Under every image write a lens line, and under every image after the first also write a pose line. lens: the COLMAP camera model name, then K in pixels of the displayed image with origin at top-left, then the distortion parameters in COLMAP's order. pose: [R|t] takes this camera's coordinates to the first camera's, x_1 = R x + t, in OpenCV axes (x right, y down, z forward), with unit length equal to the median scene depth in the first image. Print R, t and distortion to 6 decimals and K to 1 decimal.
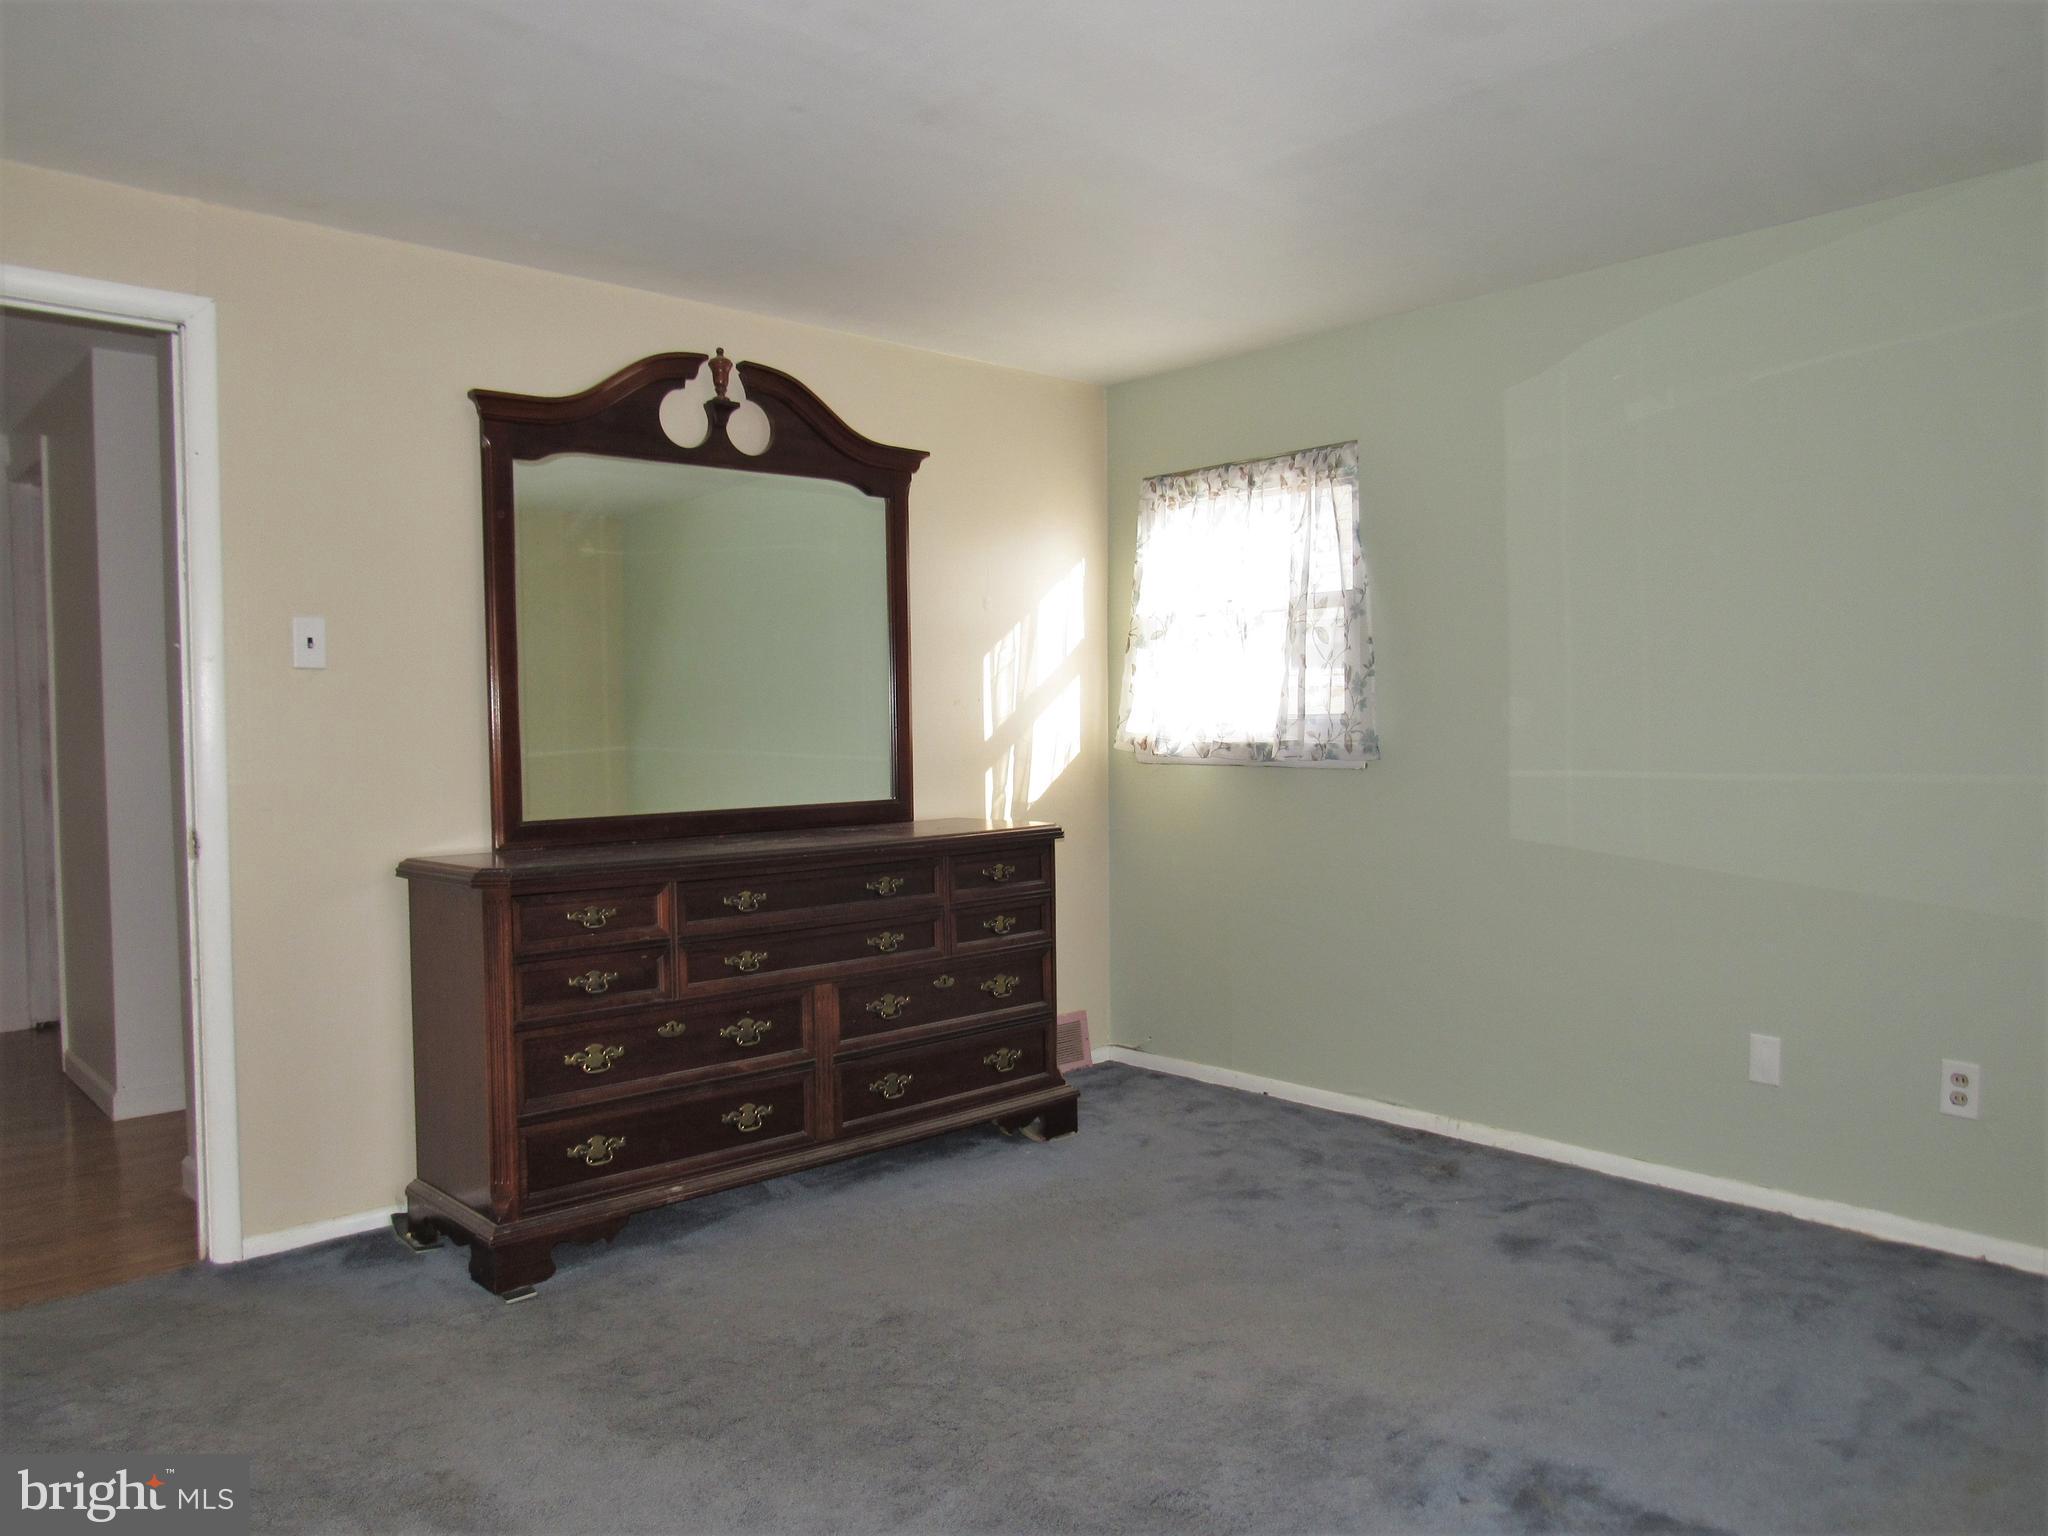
lens RADIAL K [[1486.9, 0, 1024.0], [0, 1486.9, 768.0], [0, 0, 1]] dist [-0.034875, 0.000227]
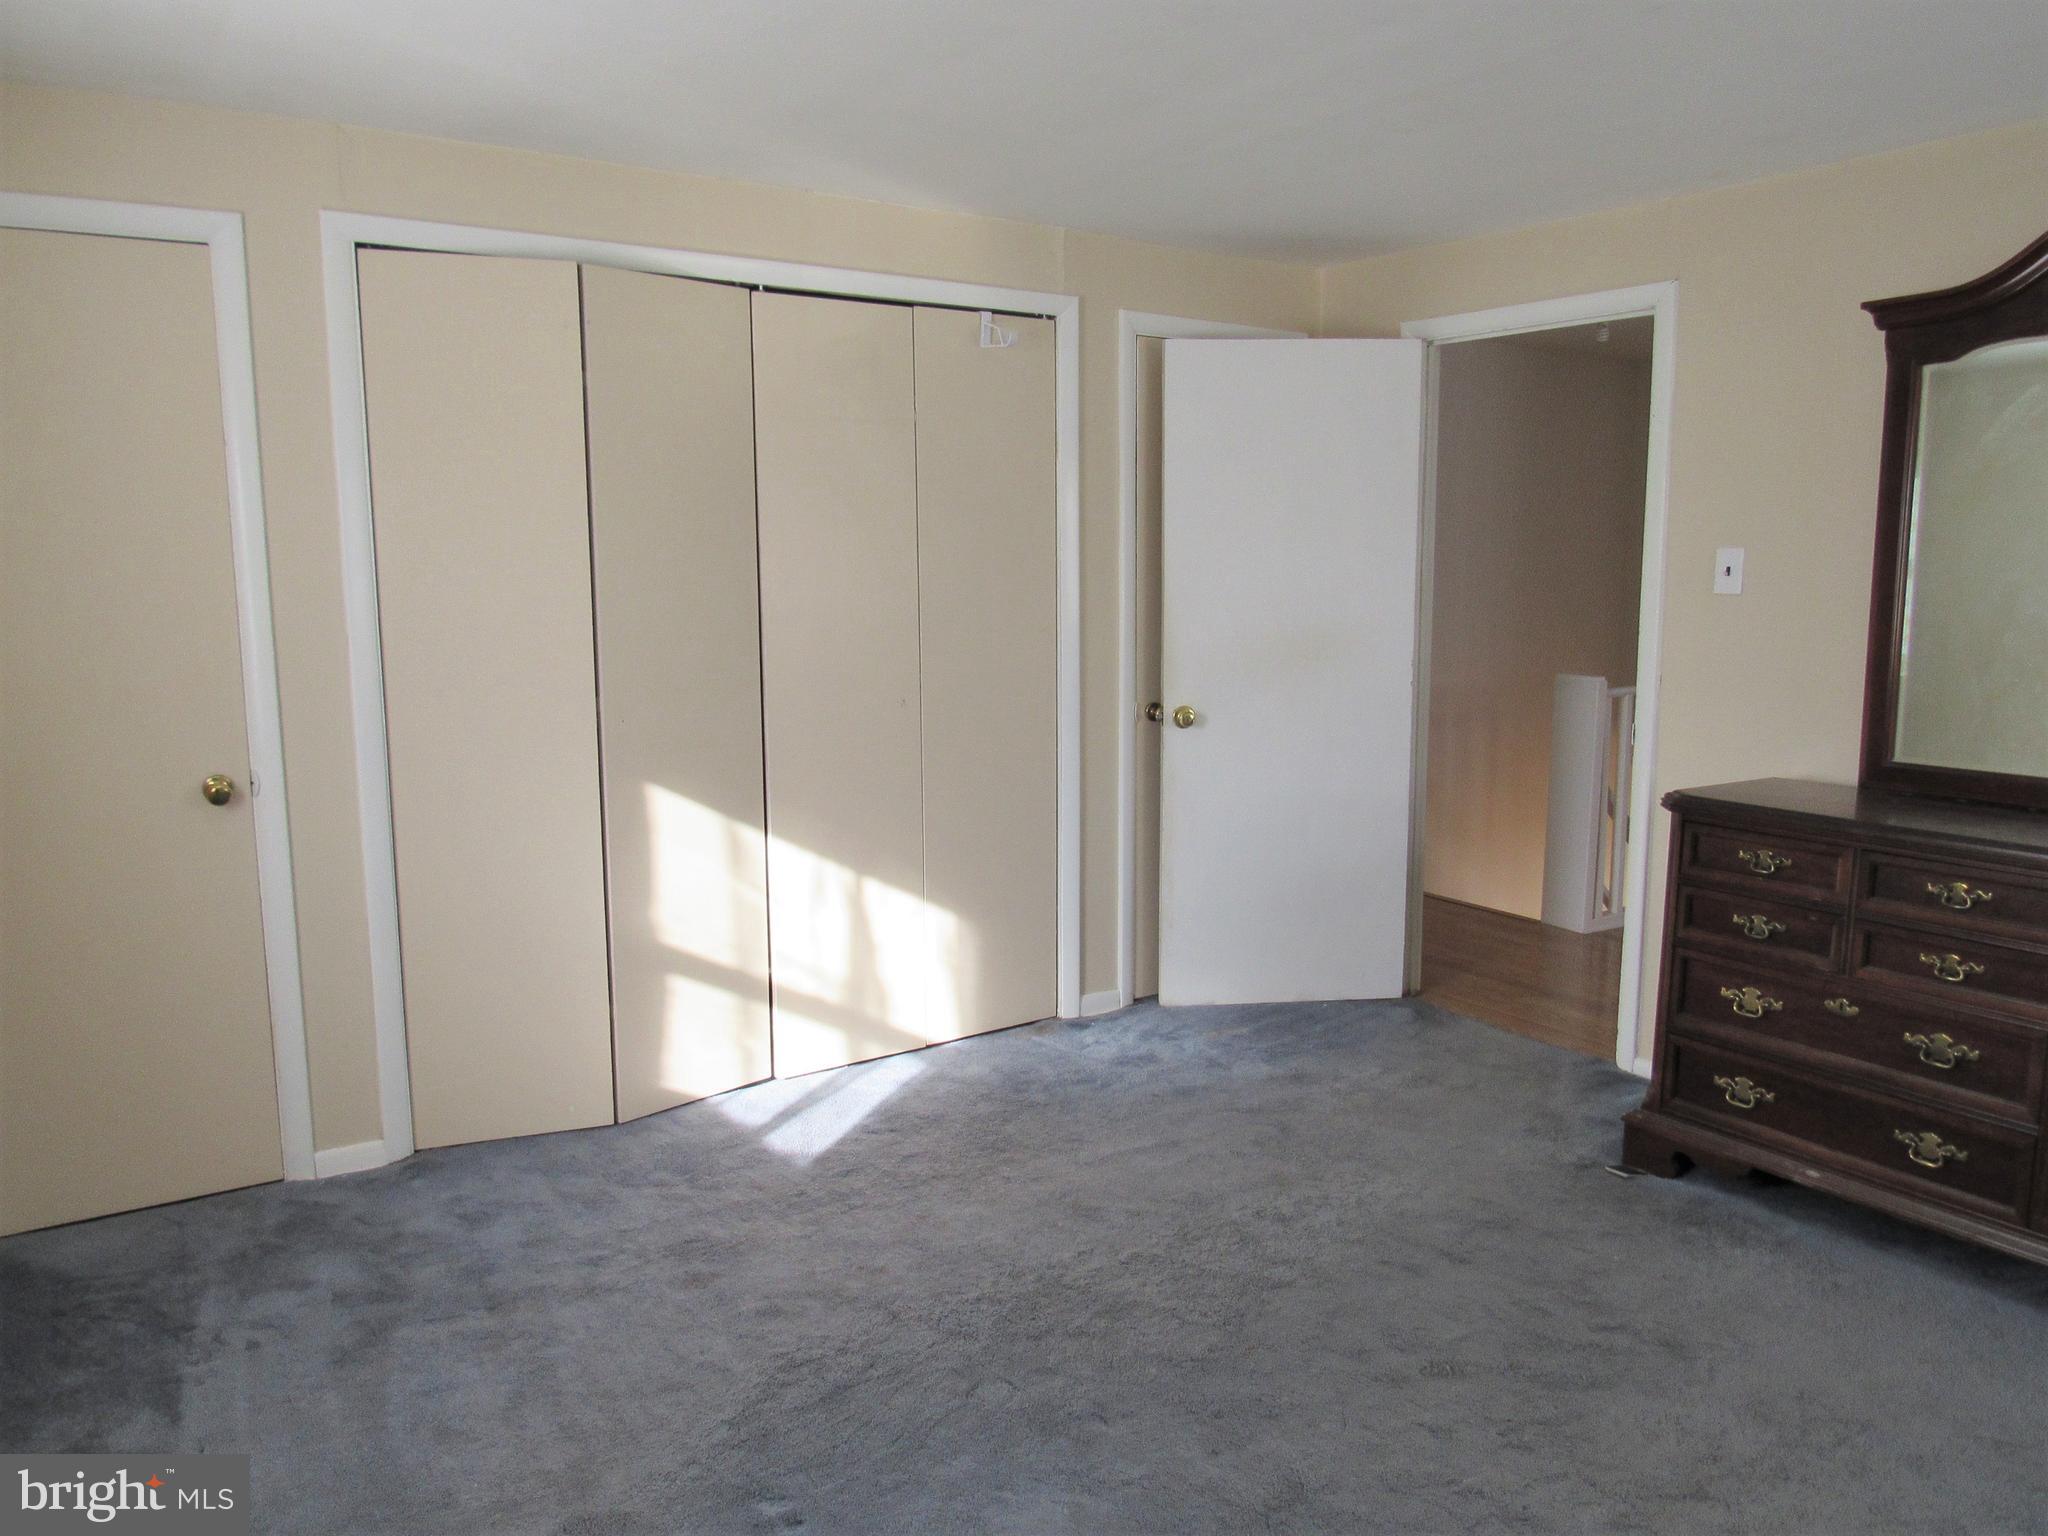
lens RADIAL K [[1486.9, 0, 1024.0], [0, 1486.9, 768.0], [0, 0, 1]] dist [-0.034875, 0.000227]
pose [[-0.148266, 0.147844, -0.977834, 0.745058], [-0.038167, 0.987170, 0.155043, -0.095366], [0.988211, 0.060309, -0.140721, 0.669941]]
